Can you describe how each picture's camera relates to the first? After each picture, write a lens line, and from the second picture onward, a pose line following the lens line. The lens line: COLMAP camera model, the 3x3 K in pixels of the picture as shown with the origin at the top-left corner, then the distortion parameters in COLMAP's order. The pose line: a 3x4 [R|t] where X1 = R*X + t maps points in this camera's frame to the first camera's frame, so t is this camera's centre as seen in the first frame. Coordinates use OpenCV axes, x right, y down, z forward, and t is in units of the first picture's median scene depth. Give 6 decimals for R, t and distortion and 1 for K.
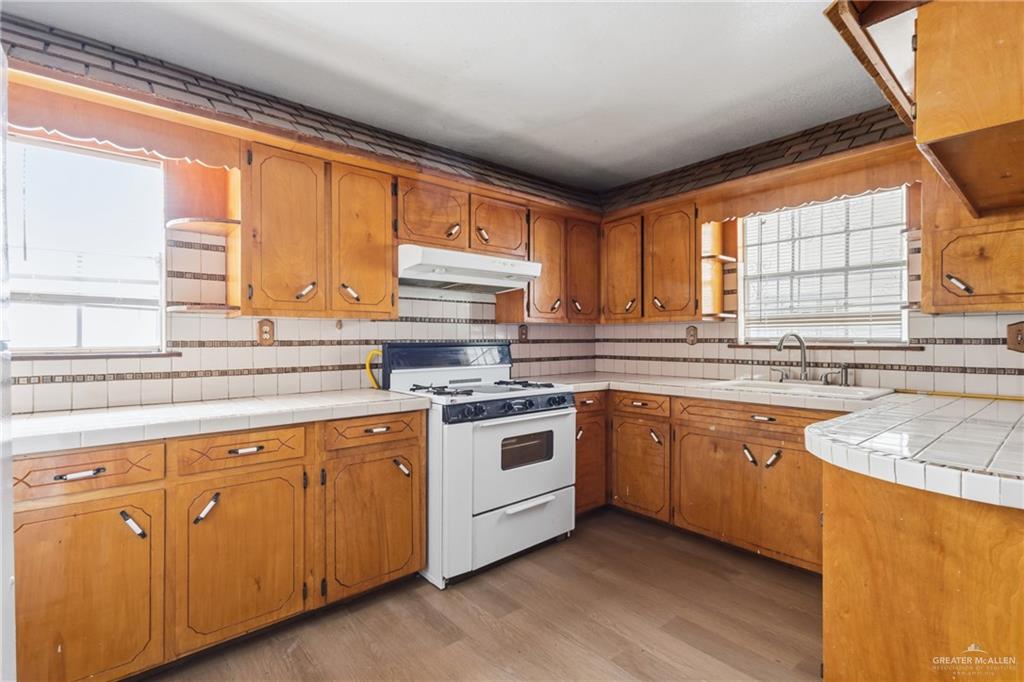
lens RADIAL K [[470.1, 0, 511.6], [0, 470.1, 337.1], [0, 0, 1]] dist [0.001779, 0.000157]
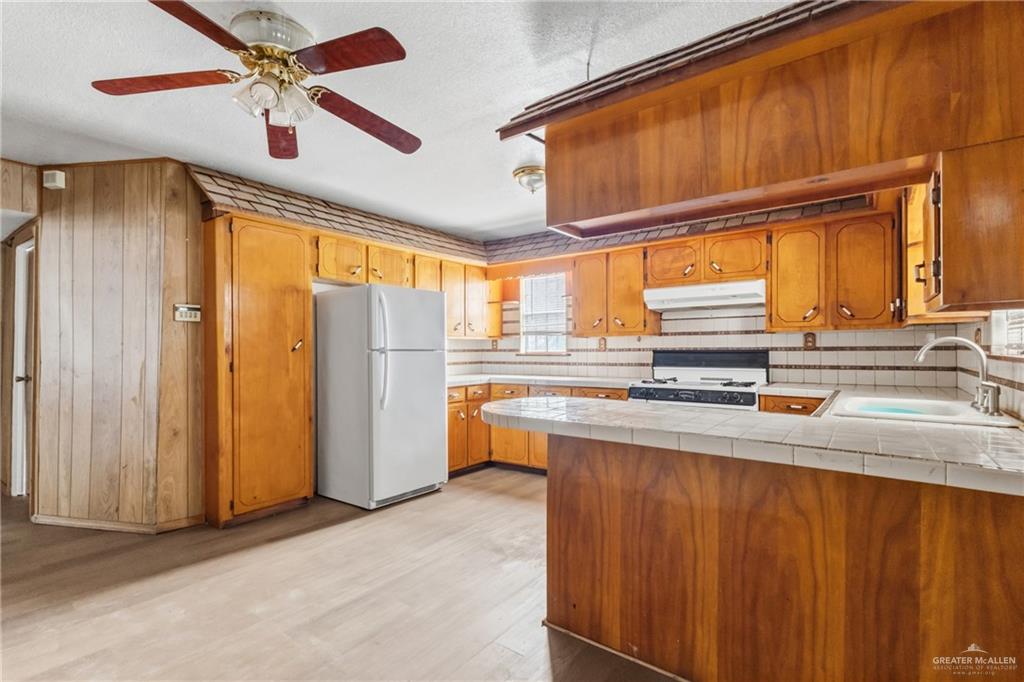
lens RADIAL K [[470.1, 0, 510.7], [0, 470.1, 346.1], [0, 0, 1]] dist [0.001779, 0.000157]
pose [[0.226250, -0.005770, -0.974052, 1.209209], [0.012278, 0.999920, -0.003071, -0.002214], [0.973992, -0.011265, 0.226303, 0.175235]]
